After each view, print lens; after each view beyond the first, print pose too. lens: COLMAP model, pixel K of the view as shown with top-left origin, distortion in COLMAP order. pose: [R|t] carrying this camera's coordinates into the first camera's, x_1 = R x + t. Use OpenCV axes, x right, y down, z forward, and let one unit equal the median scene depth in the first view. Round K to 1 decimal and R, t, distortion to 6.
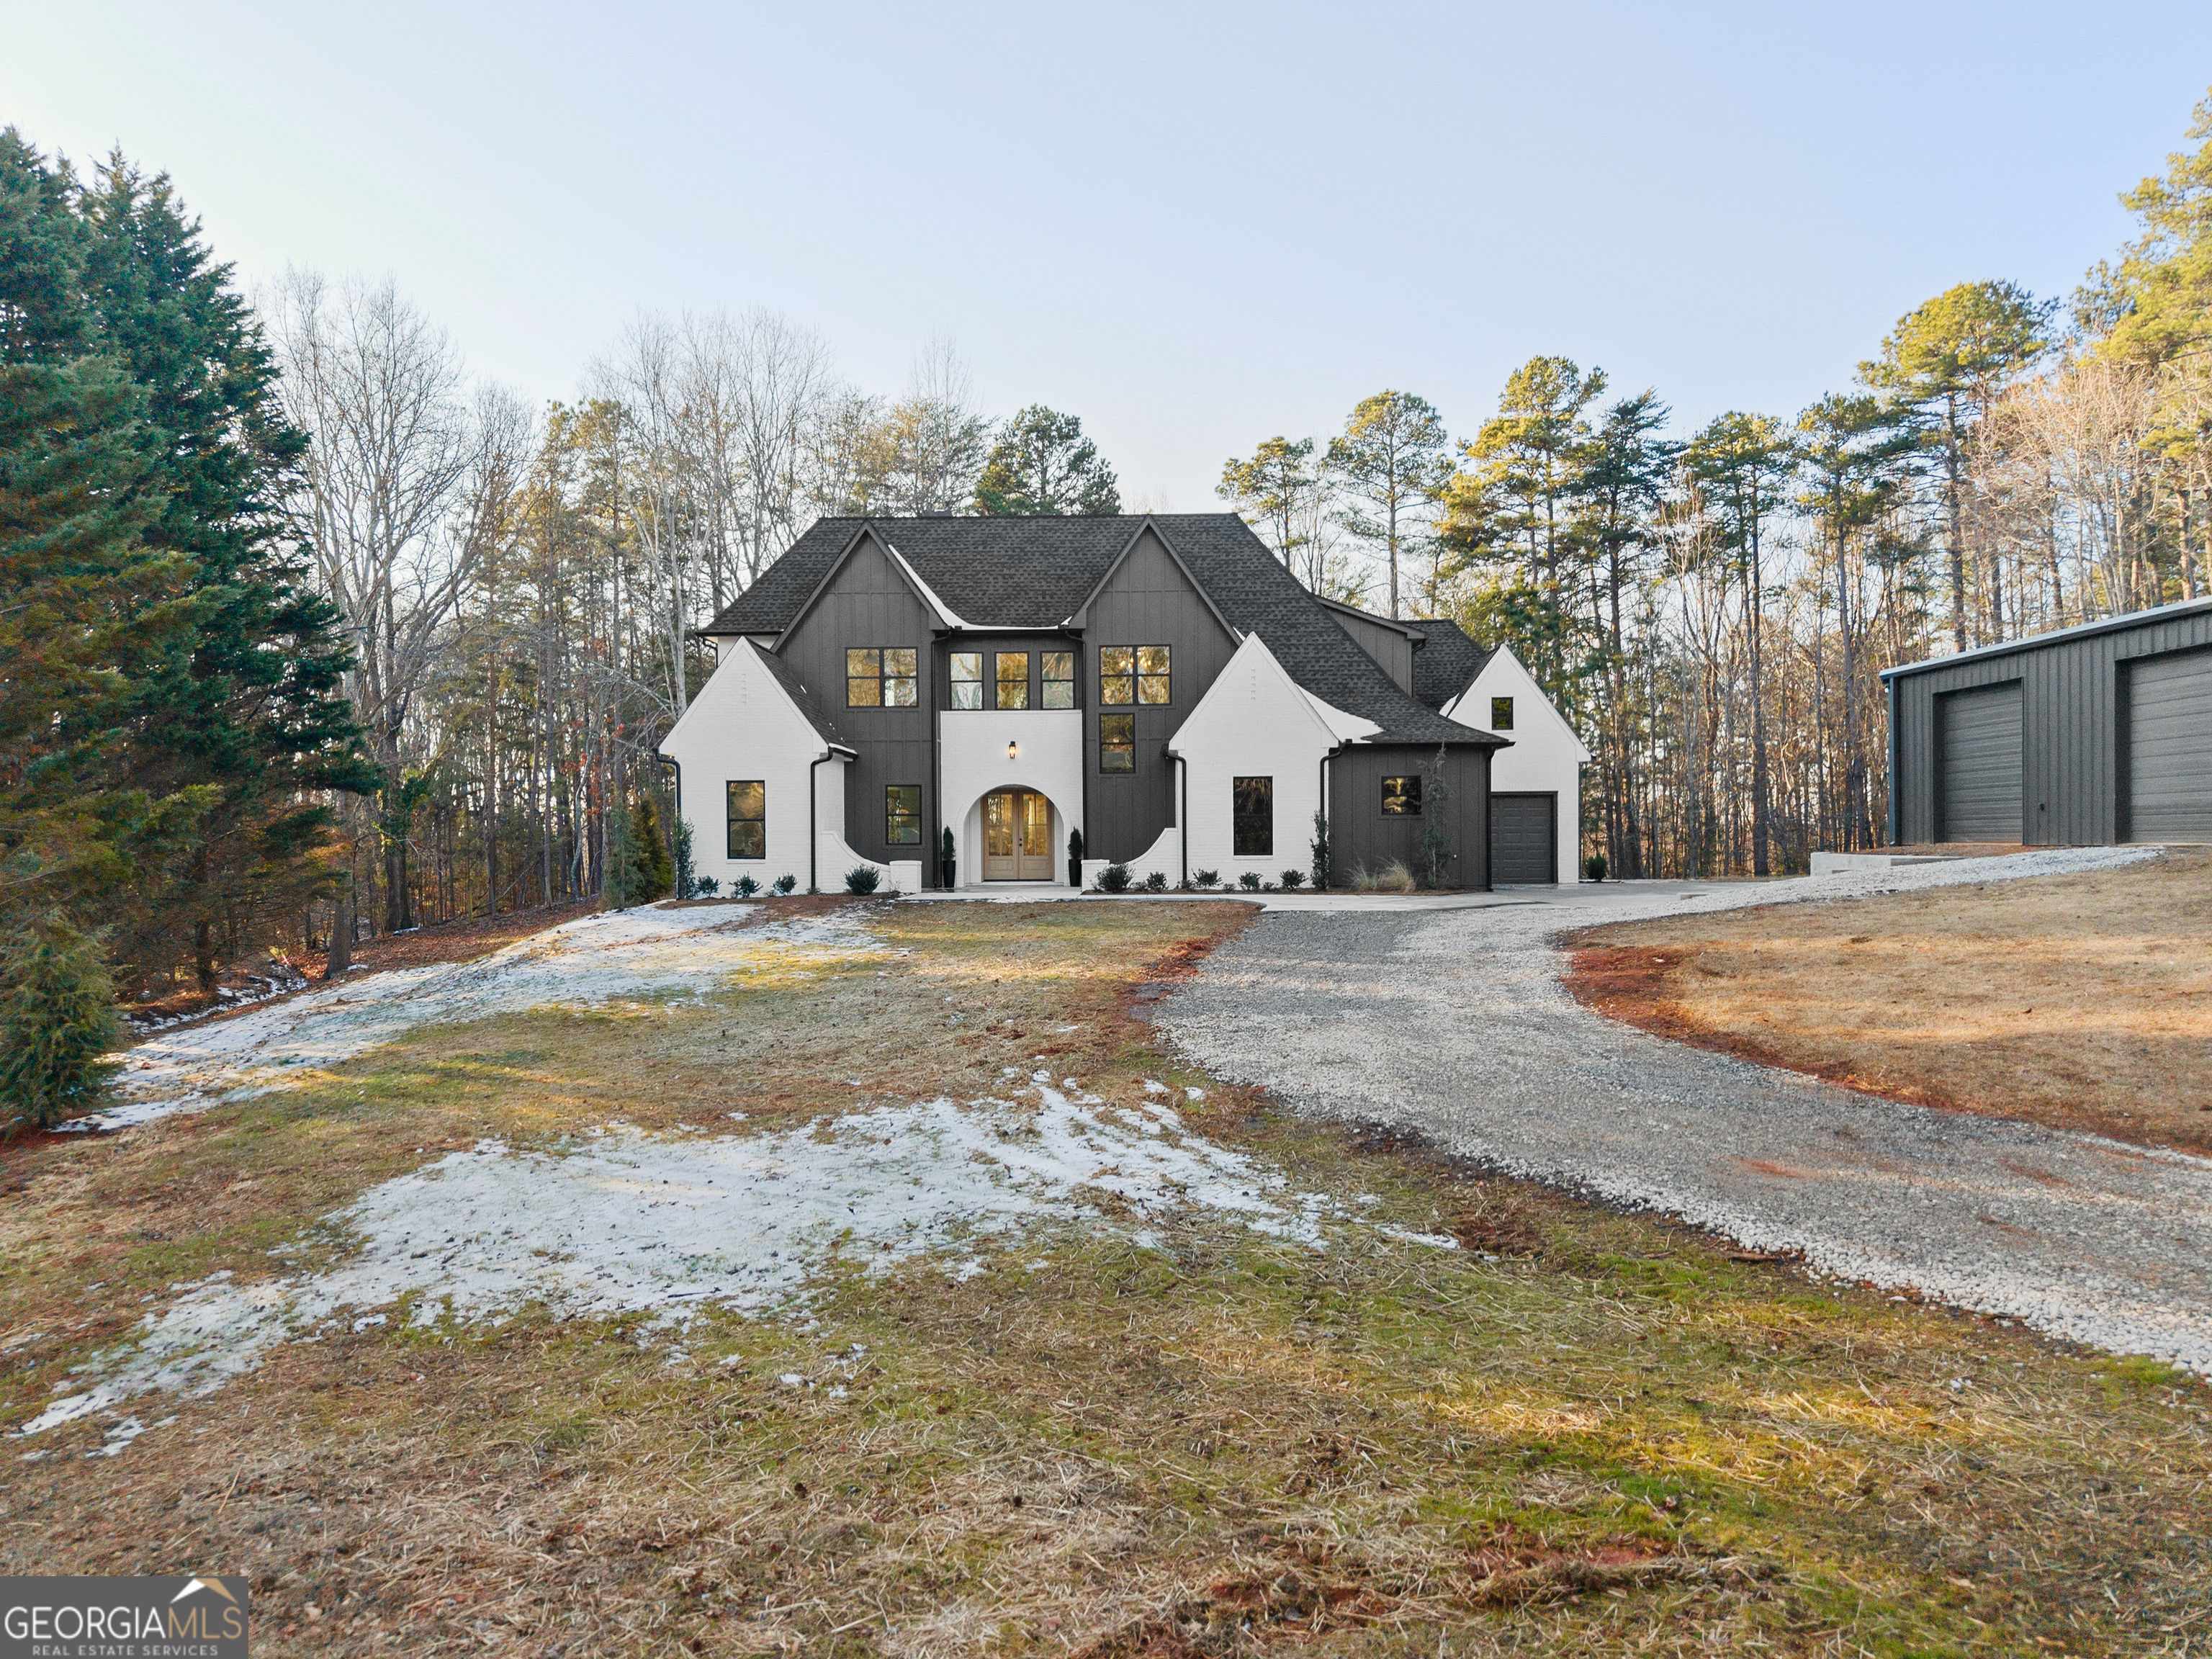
lens RADIAL K [[1484.6, 0, 1101.3], [0, 1484.6, 845.2], [0, 0, 1]] dist [0.034587, -0.044685]
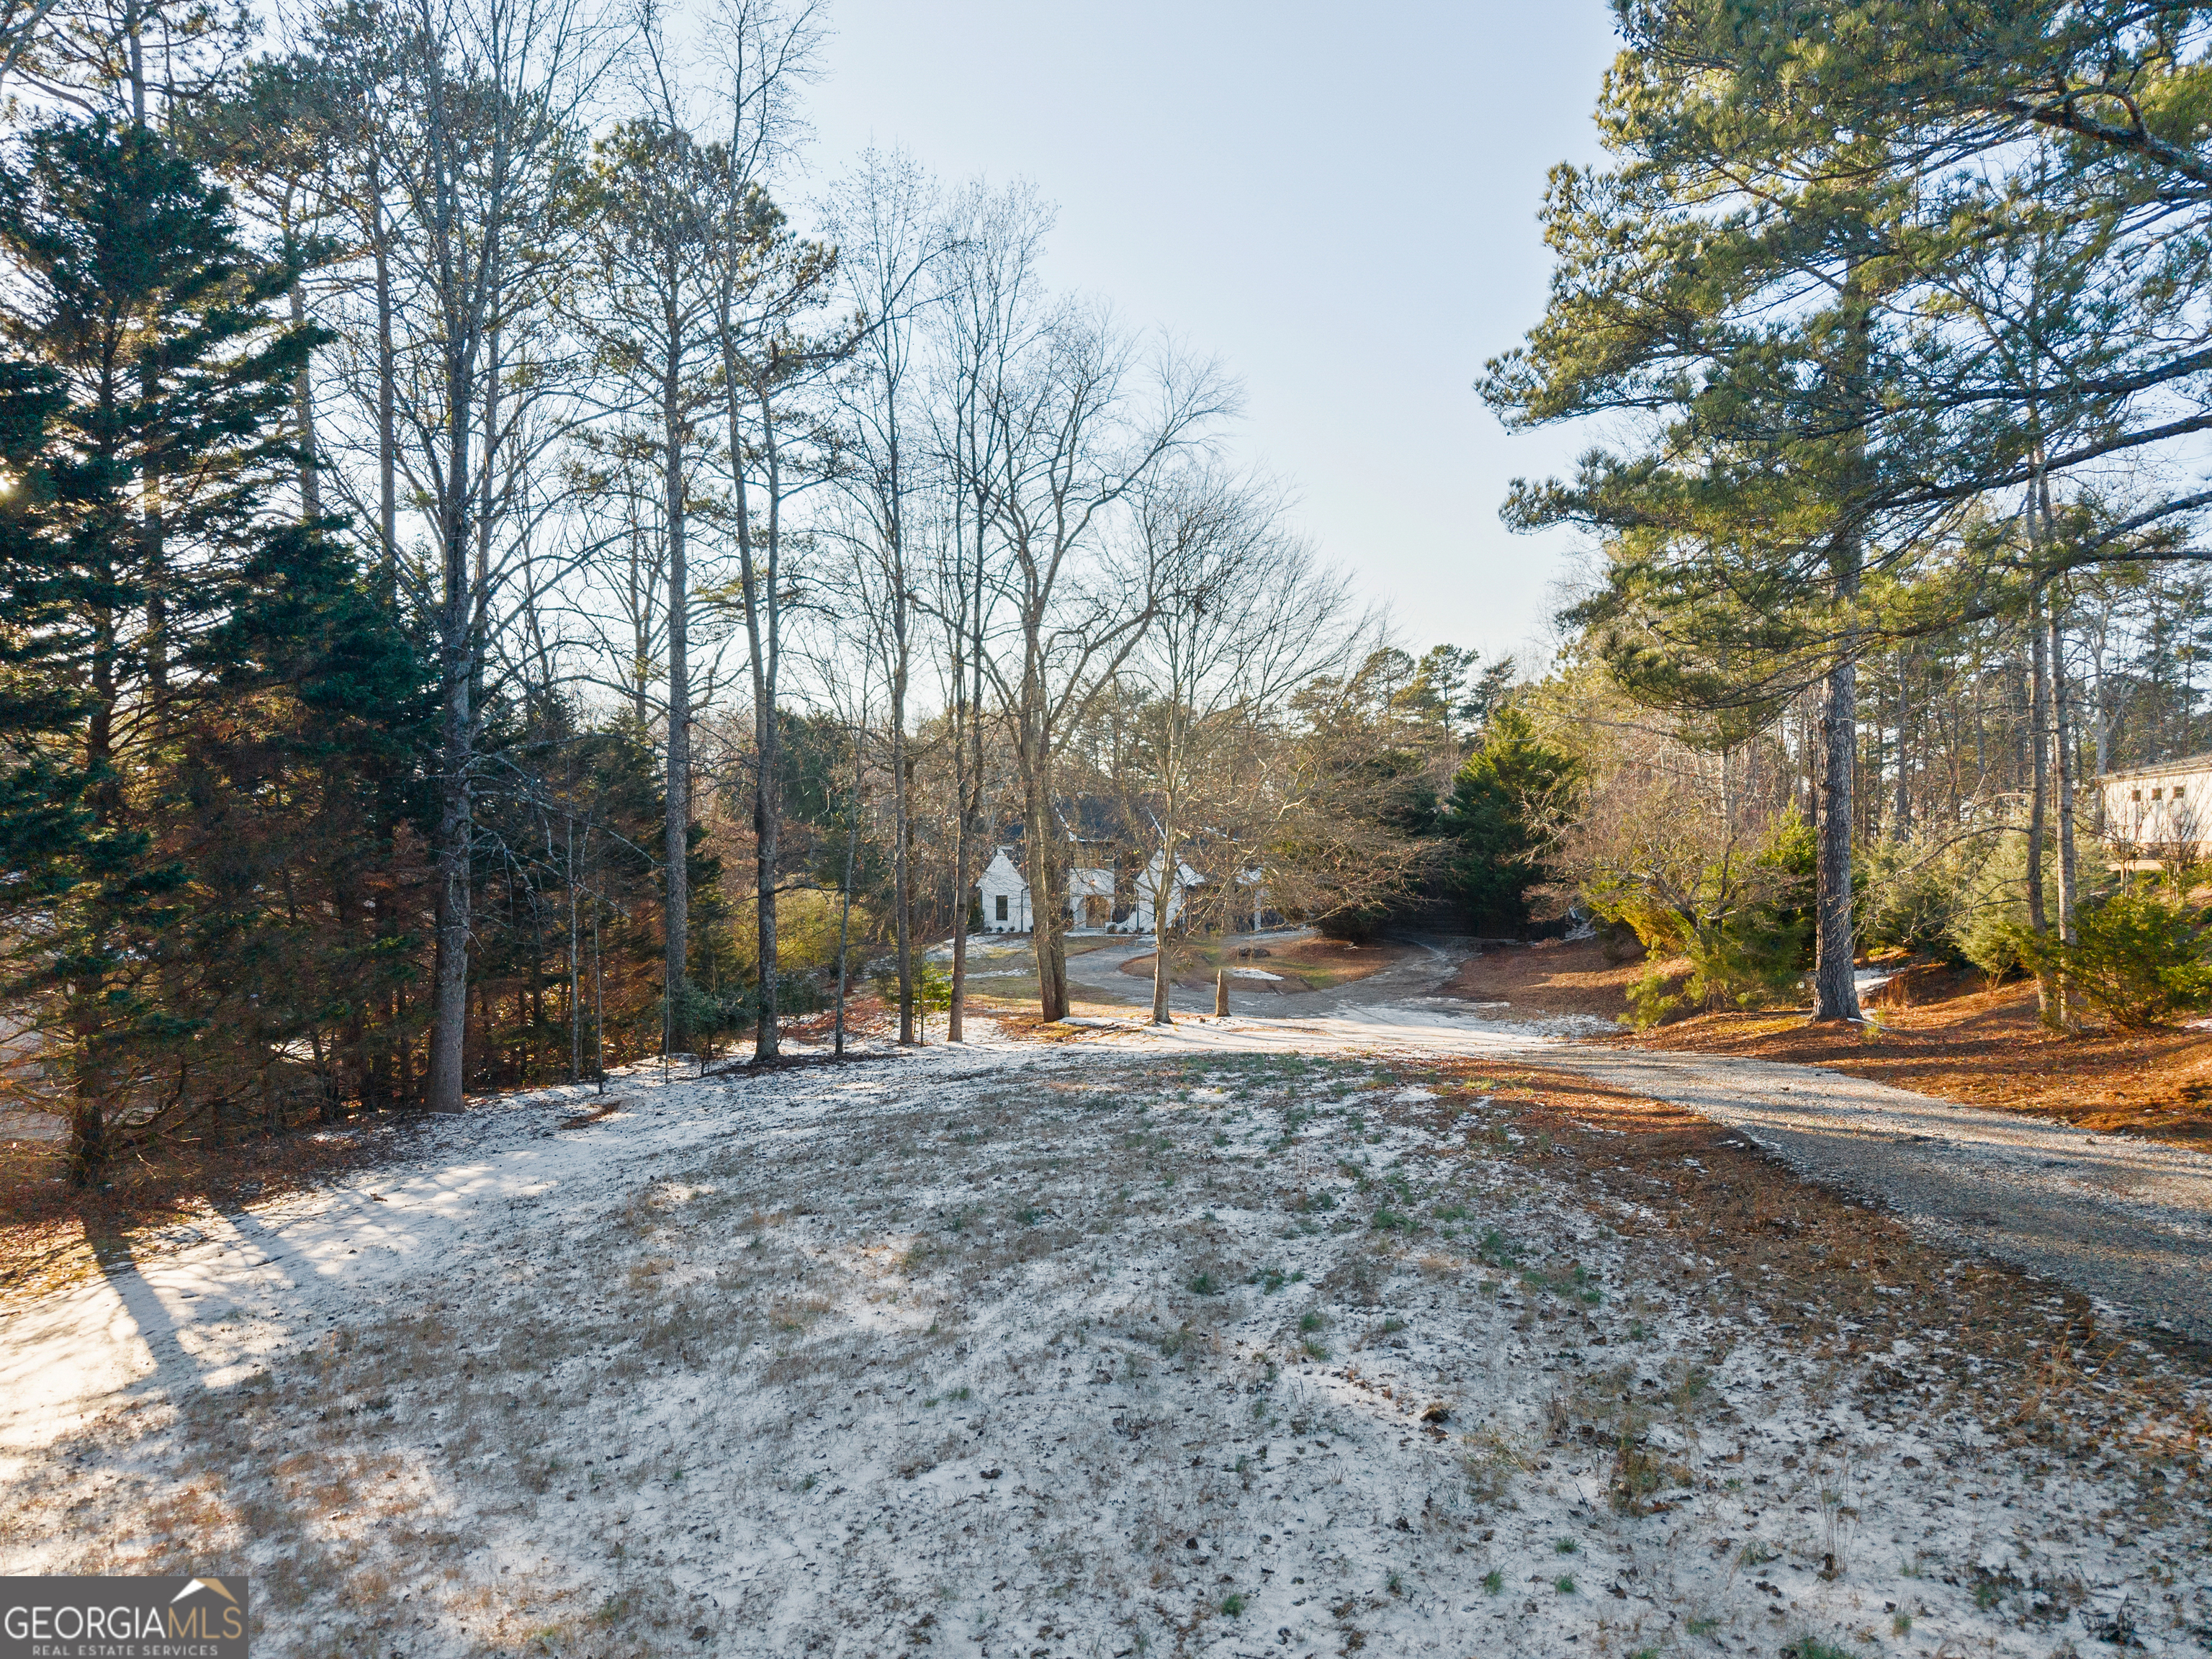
lens RADIAL K [[1484.6, 0, 1101.3], [0, 1484.6, 845.2], [0, 0, 1]] dist [0.034587, -0.044685]
pose [[0.964260, 0.002371, -0.264945, 0.763850], [-0.003300, 0.999990, -0.003060, -0.135532], [0.264936, 0.003825, 0.964259, -1.892008]]
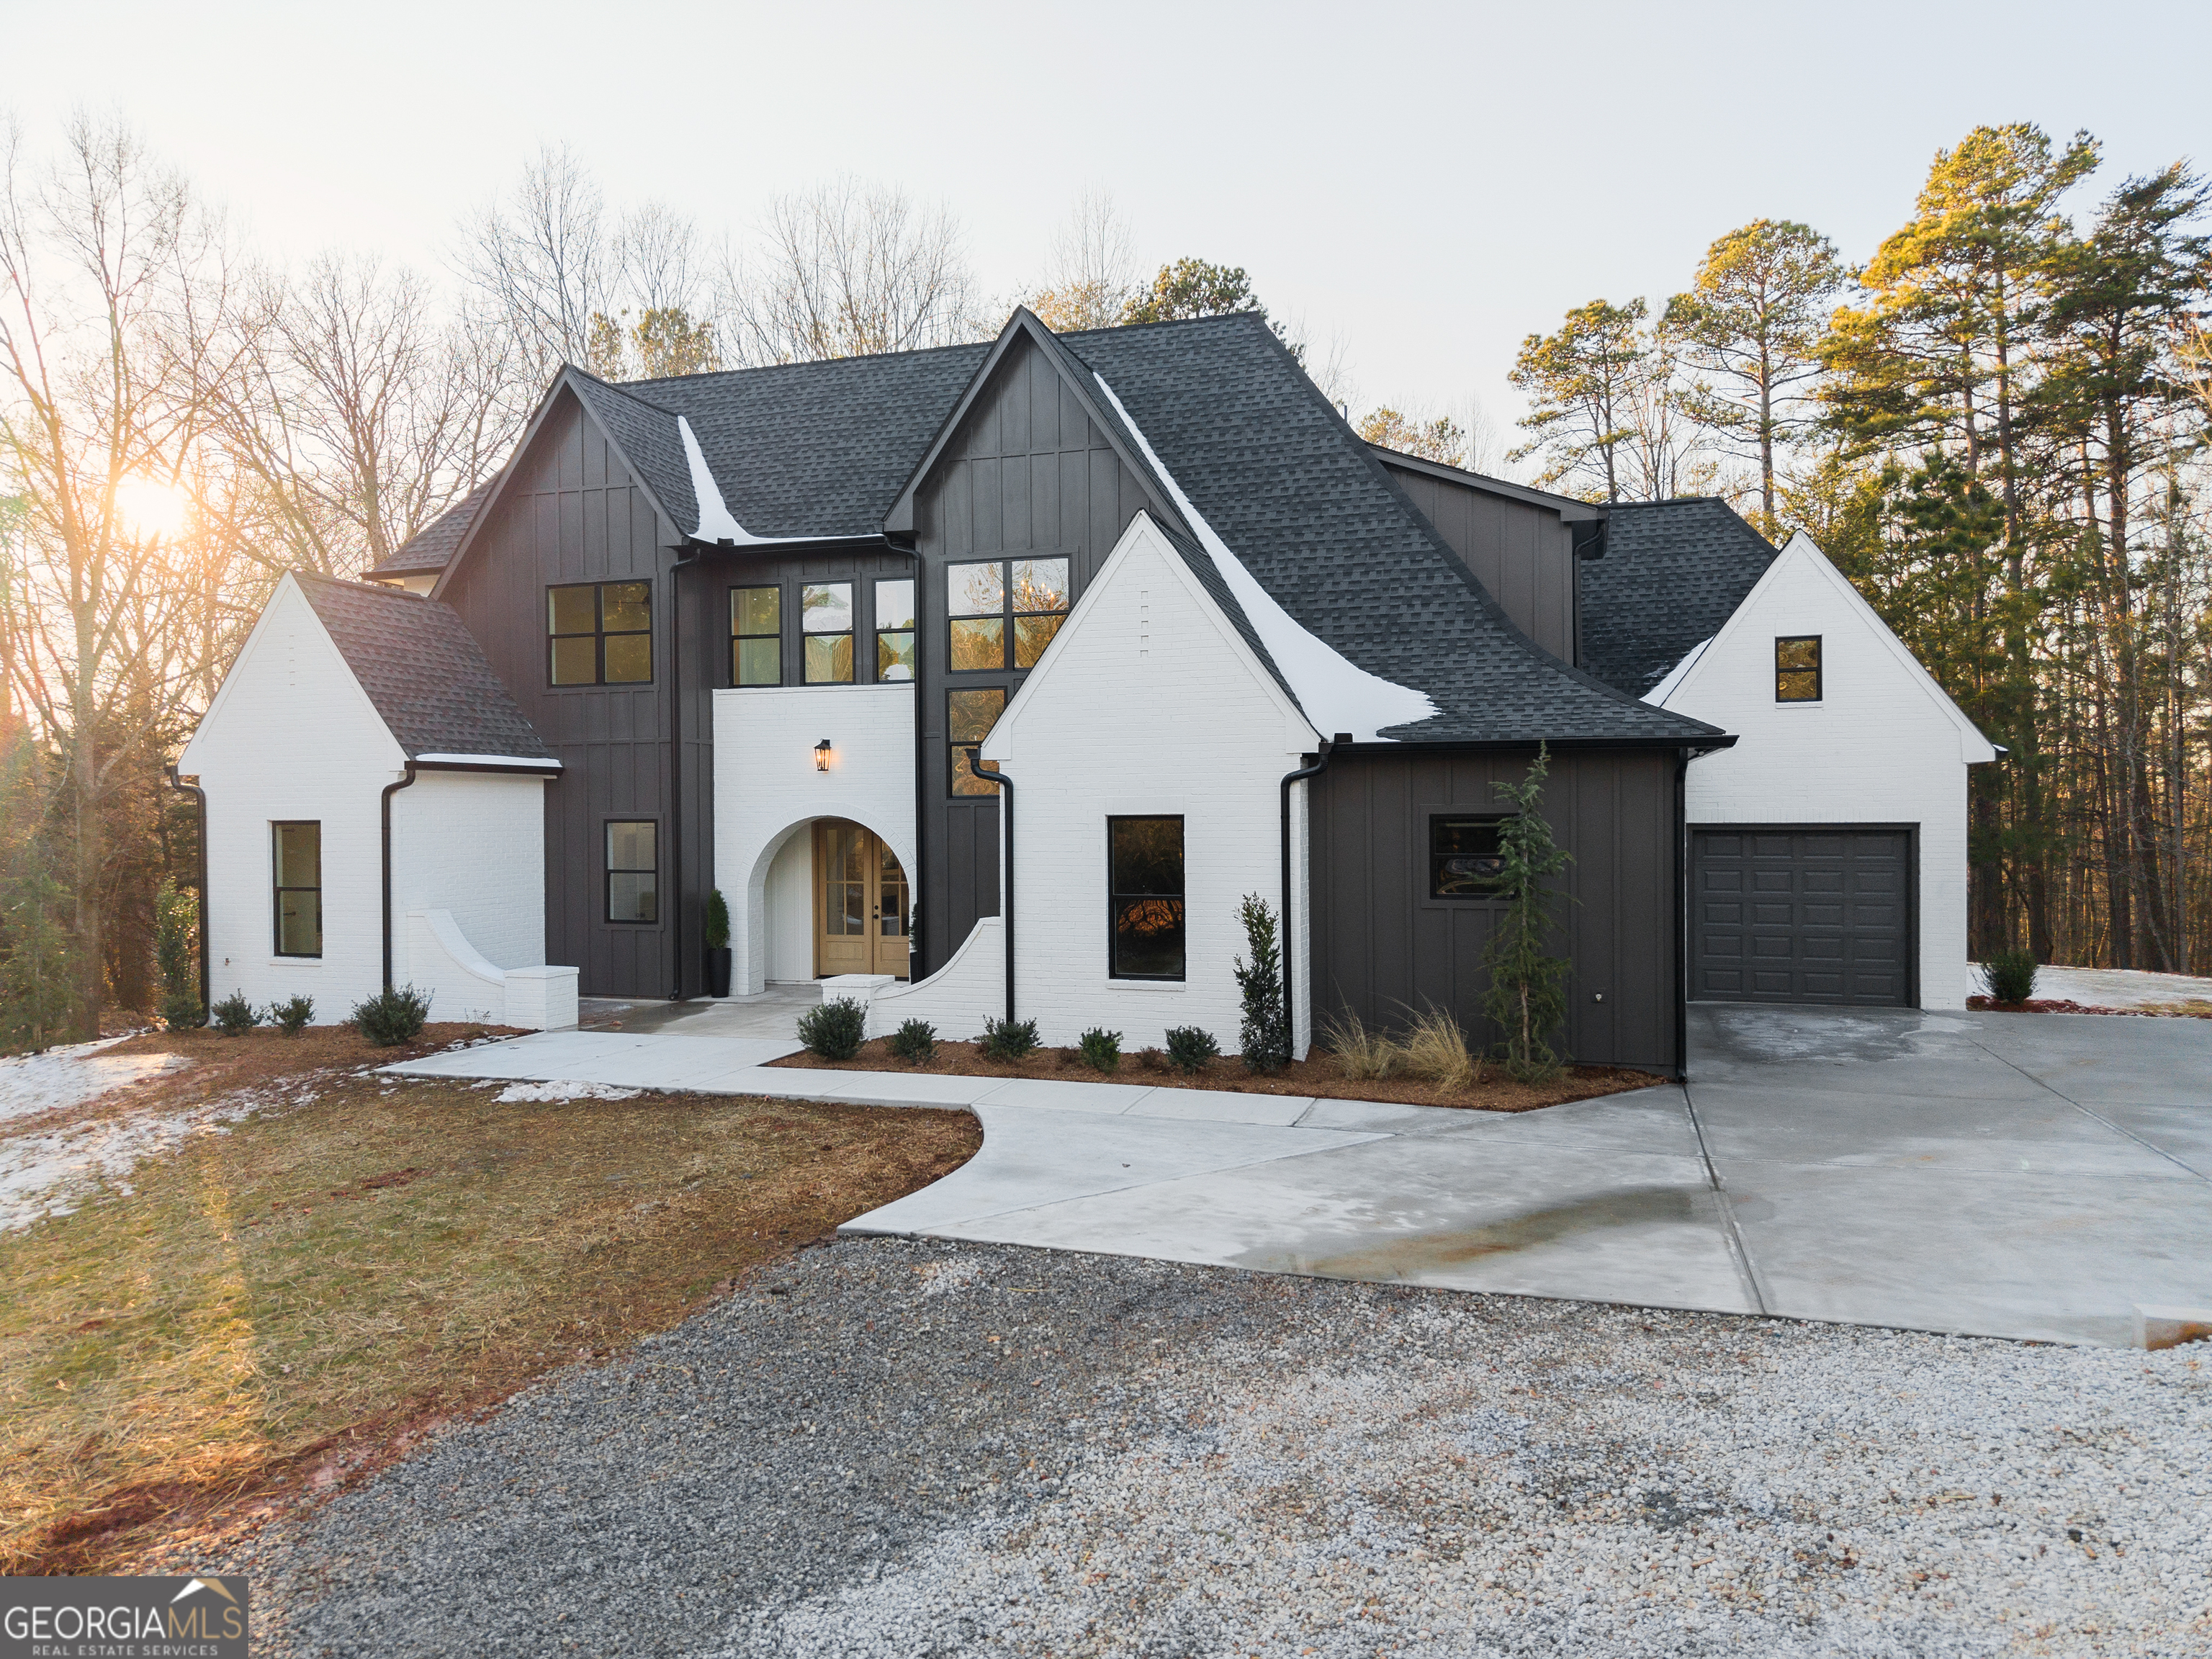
lens RADIAL K [[1489.5, 0, 1100.8], [0, 1489.5, 816.0], [0, 0, 1]] dist [0.001668, 0.000219]
pose [[0.959119, 0.001600, -0.282999, 0.216022], [-0.001394, 0.999999, 0.000927, -0.044629], [0.283000, -0.000495, 0.959120, 0.520077]]
